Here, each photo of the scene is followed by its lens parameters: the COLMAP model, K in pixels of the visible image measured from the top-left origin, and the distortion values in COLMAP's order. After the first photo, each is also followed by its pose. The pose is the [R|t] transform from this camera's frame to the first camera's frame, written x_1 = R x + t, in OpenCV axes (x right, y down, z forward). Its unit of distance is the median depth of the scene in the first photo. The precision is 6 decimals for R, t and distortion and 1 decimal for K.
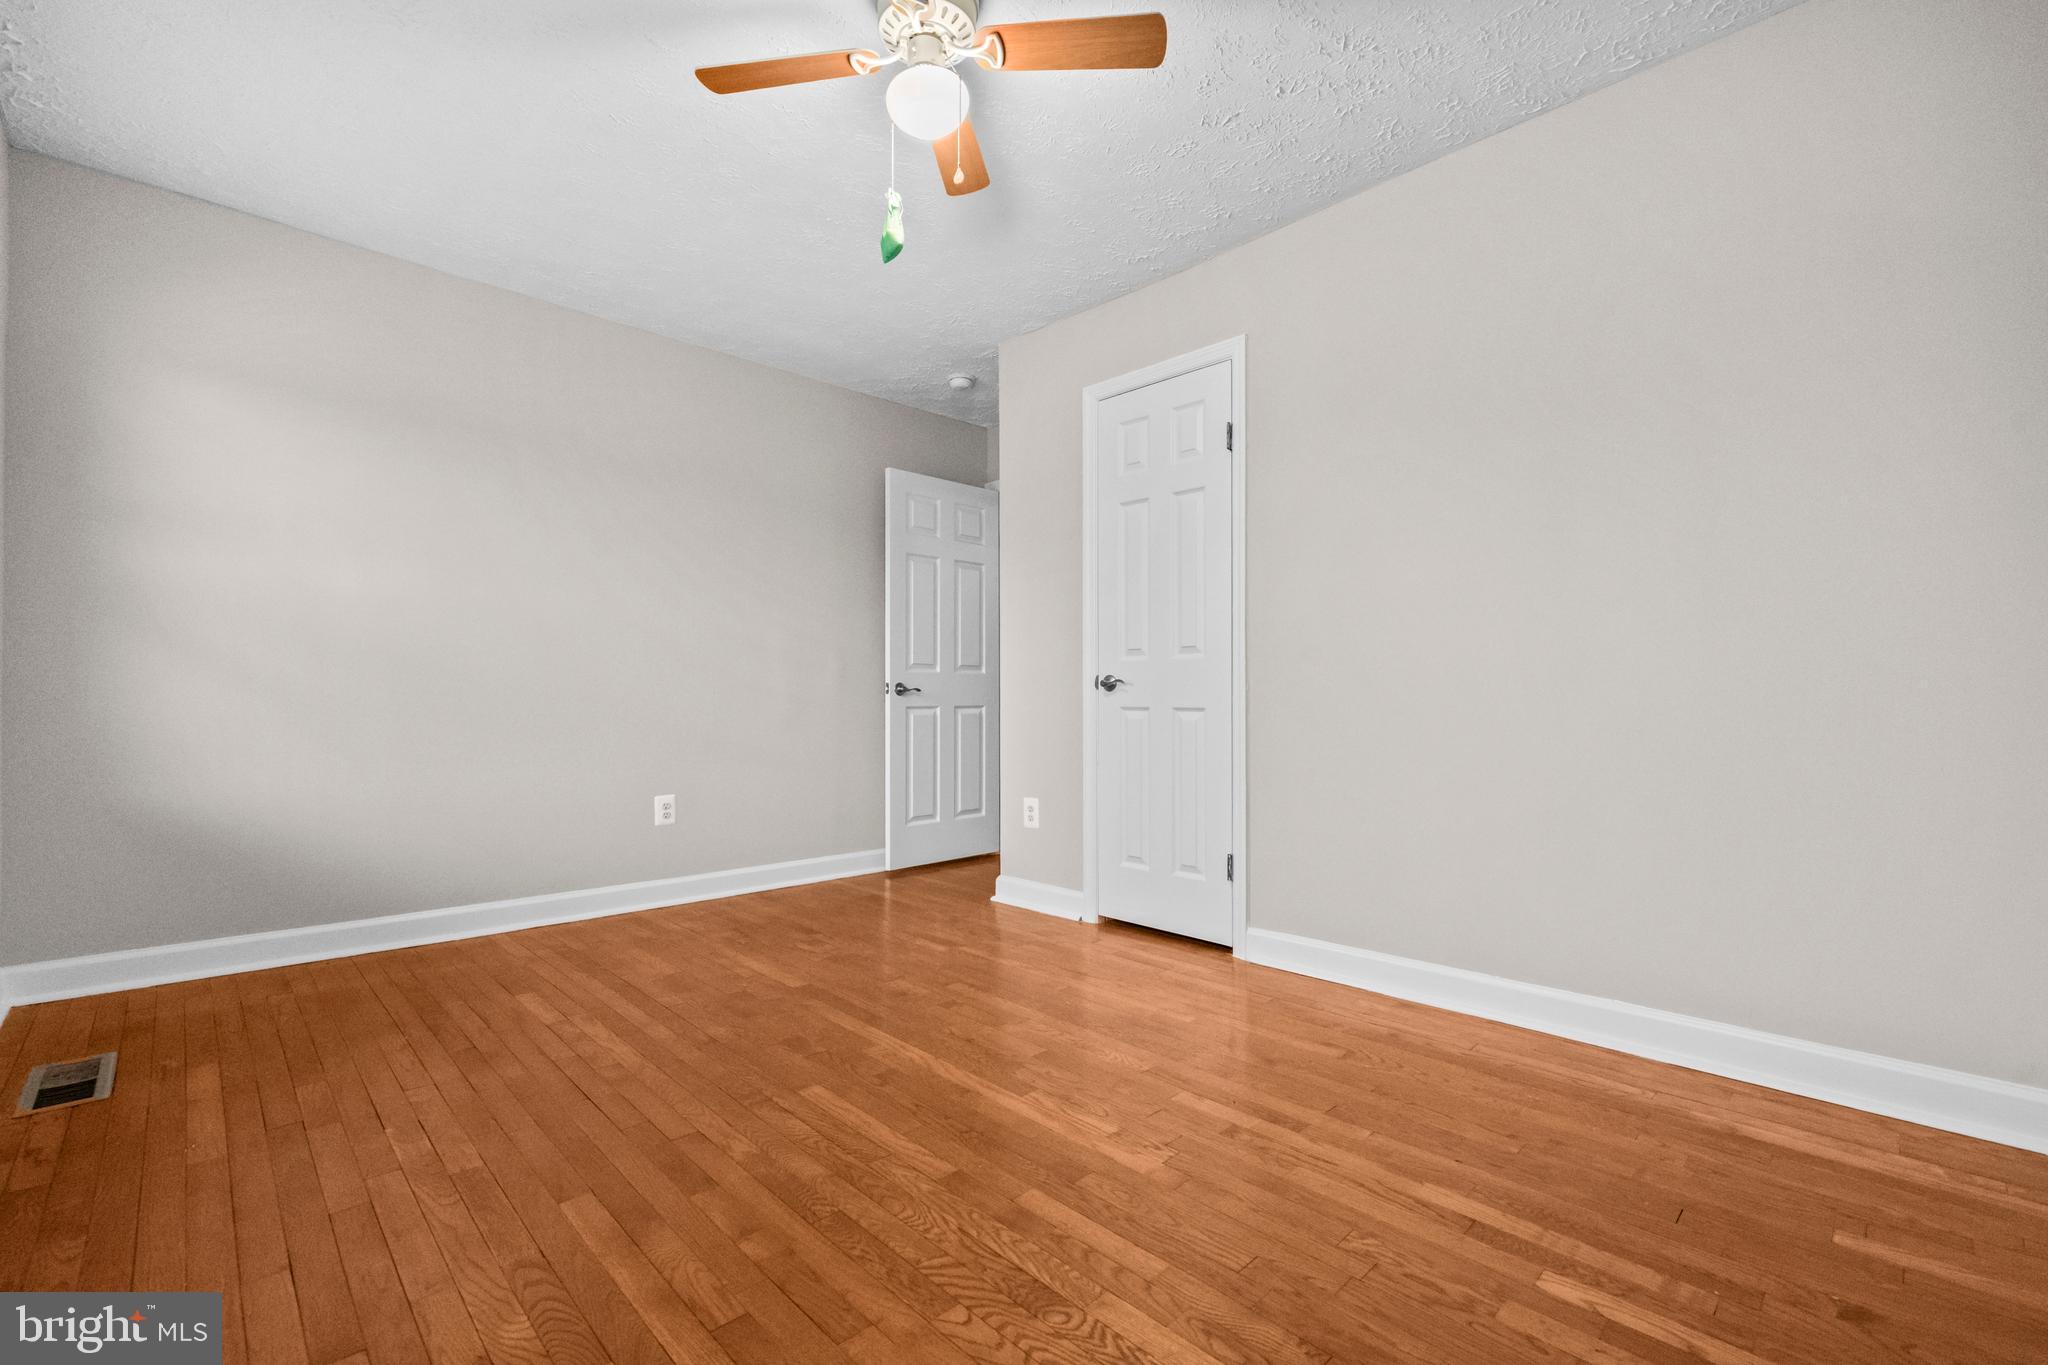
lens RADIAL K [[873.5, 0, 1025.2], [0, 873.5, 700.4], [0, 0, 1]] dist [-0.001627, 0.000030]
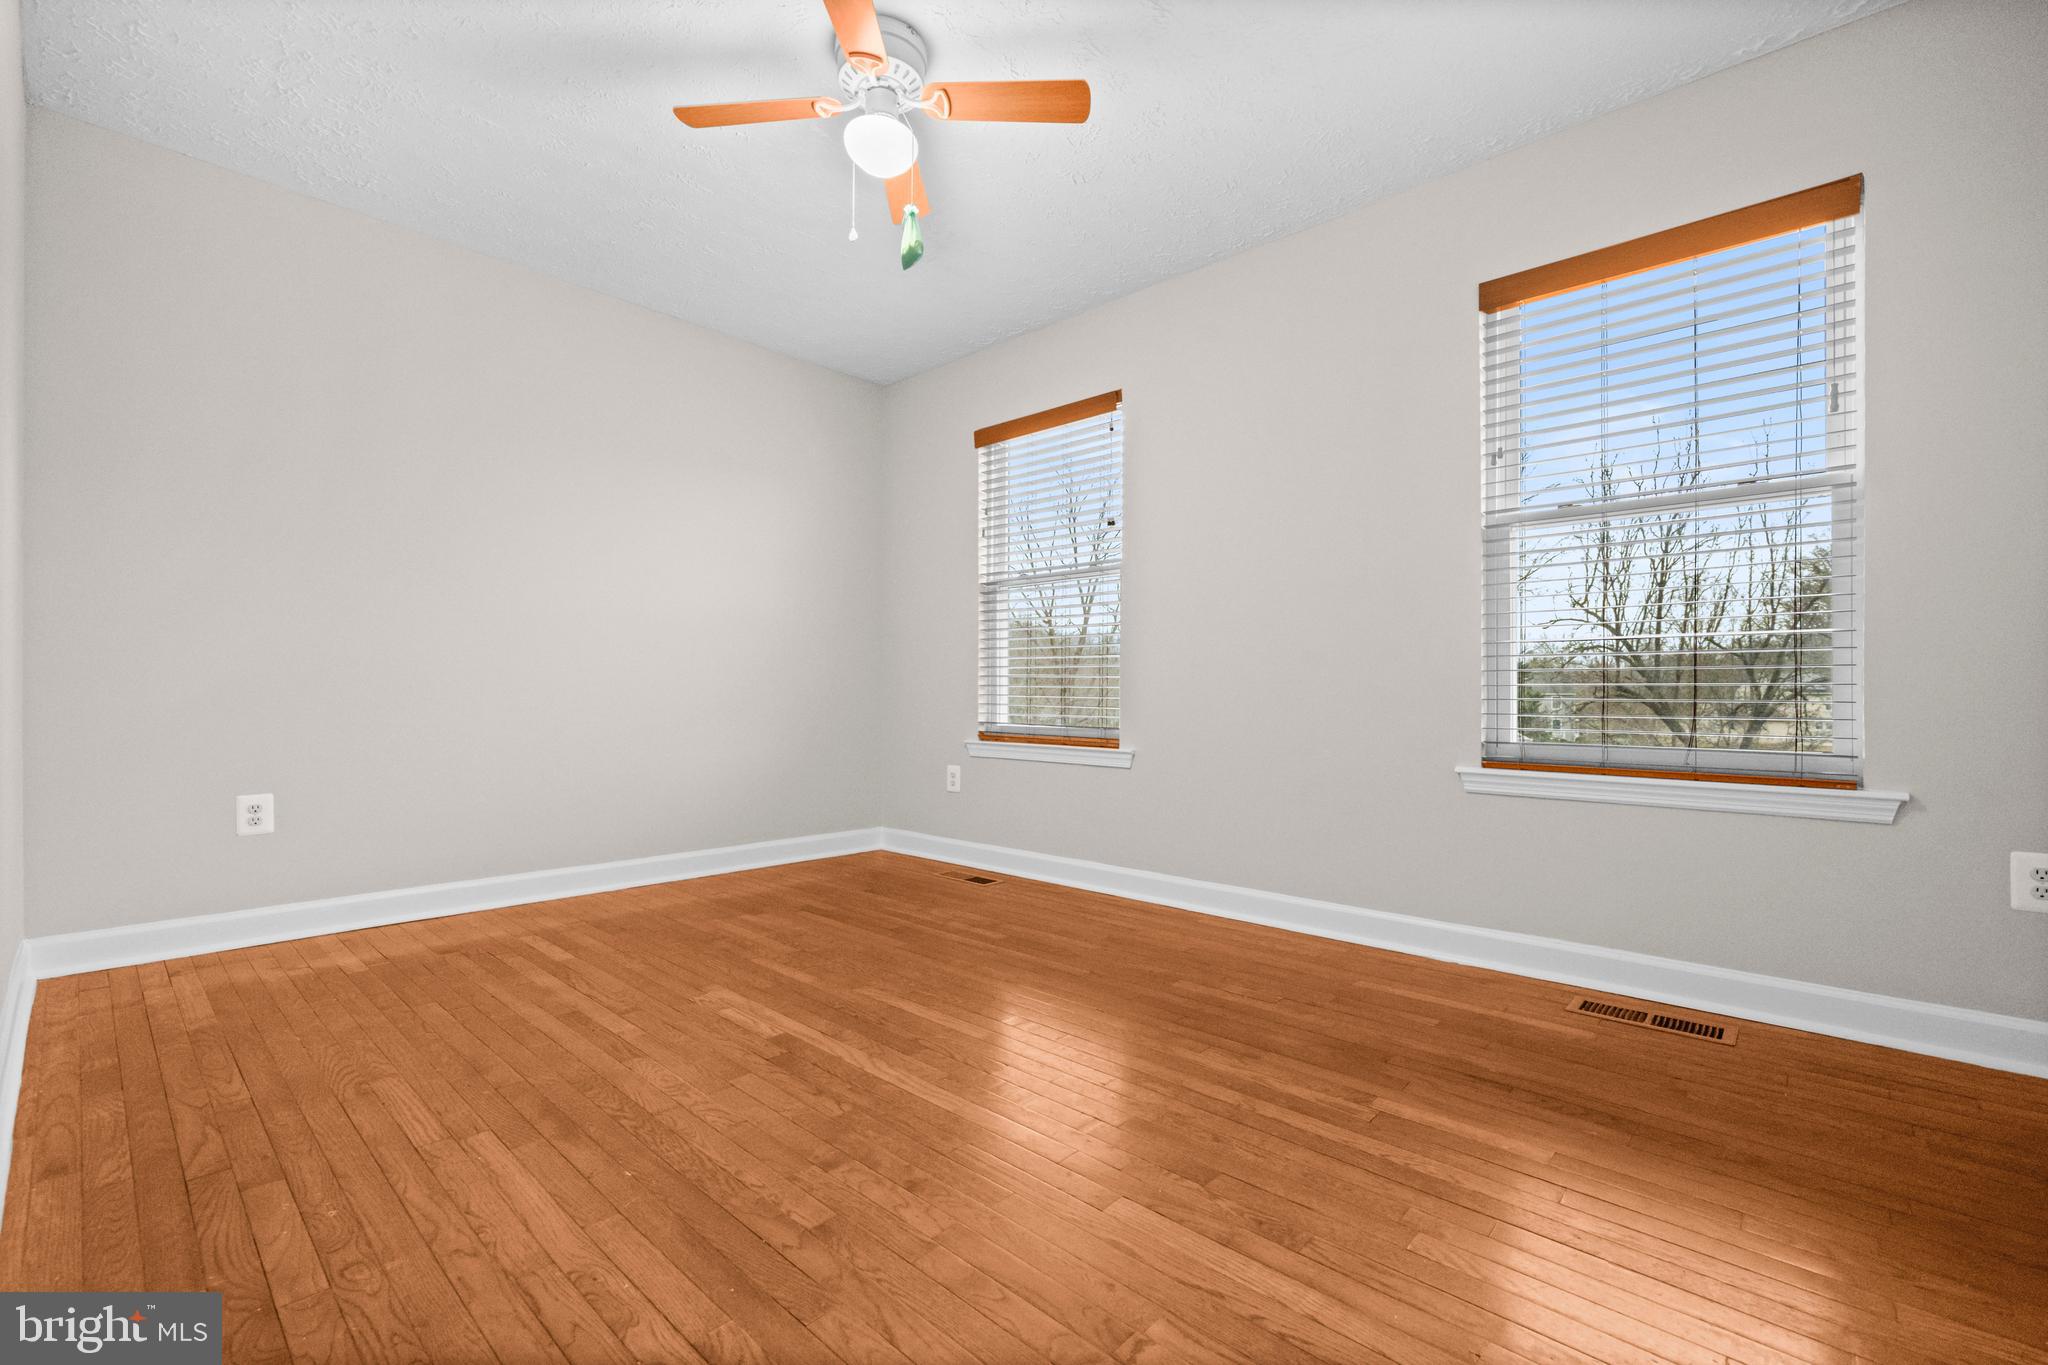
lens RADIAL K [[873.5, 0, 1017.9], [0, 873.5, 685.0], [0, 0, 1]] dist [-0.001627, 0.000030]
pose [[-0.998659, -0.006976, -0.051301, -0.233077], [-0.006732, 0.999965, -0.004921, 0.022413], [0.051333, -0.004569, -0.998671, 2.086455]]
